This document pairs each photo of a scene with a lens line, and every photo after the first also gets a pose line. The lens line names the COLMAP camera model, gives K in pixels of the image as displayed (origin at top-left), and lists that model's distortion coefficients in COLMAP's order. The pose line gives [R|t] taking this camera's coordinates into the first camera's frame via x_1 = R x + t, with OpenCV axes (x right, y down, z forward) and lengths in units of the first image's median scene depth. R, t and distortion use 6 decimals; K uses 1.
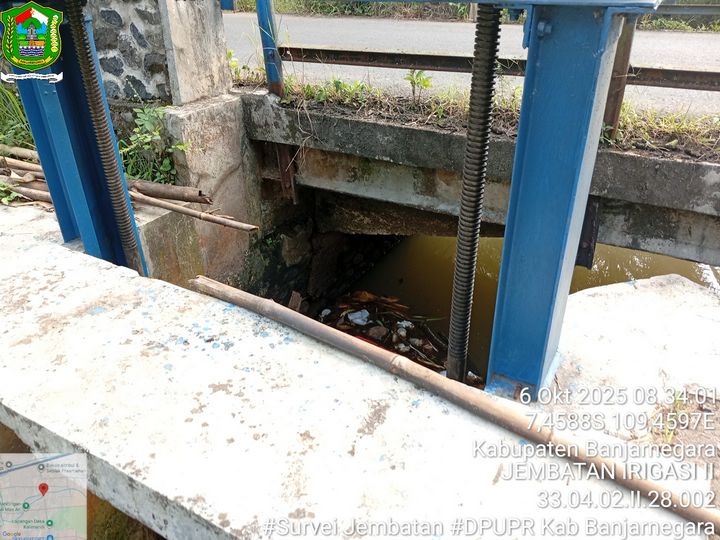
lens RADIAL K [[554.7, 0, 362.1], [0, 554.7, 268.6], [0, 0, 1]] dist [0.061642, -0.137234]
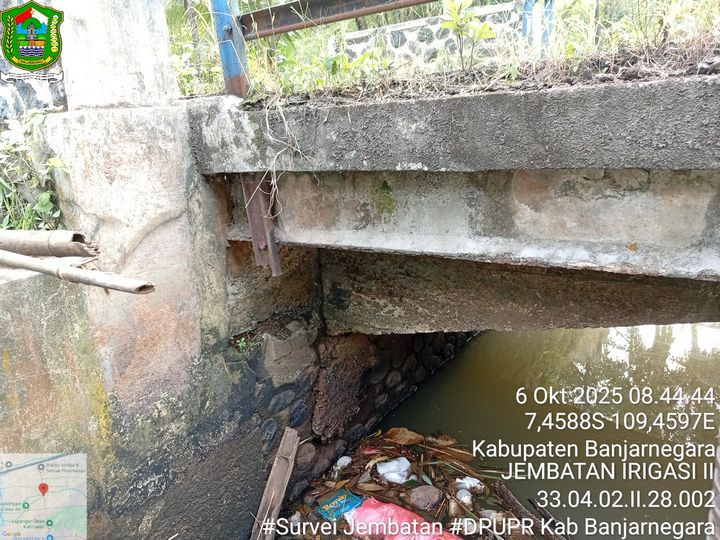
lens RADIAL K [[554.7, 0, 358.4], [0, 554.7, 254.3], [0, 0, 1]] dist [0.061642, -0.137234]
pose [[0.994889, -0.036458, -0.094166, 0.031390], [0.010179, 0.964008, -0.265680, 0.025559], [0.100463, 0.263363, 0.959451, 0.436022]]
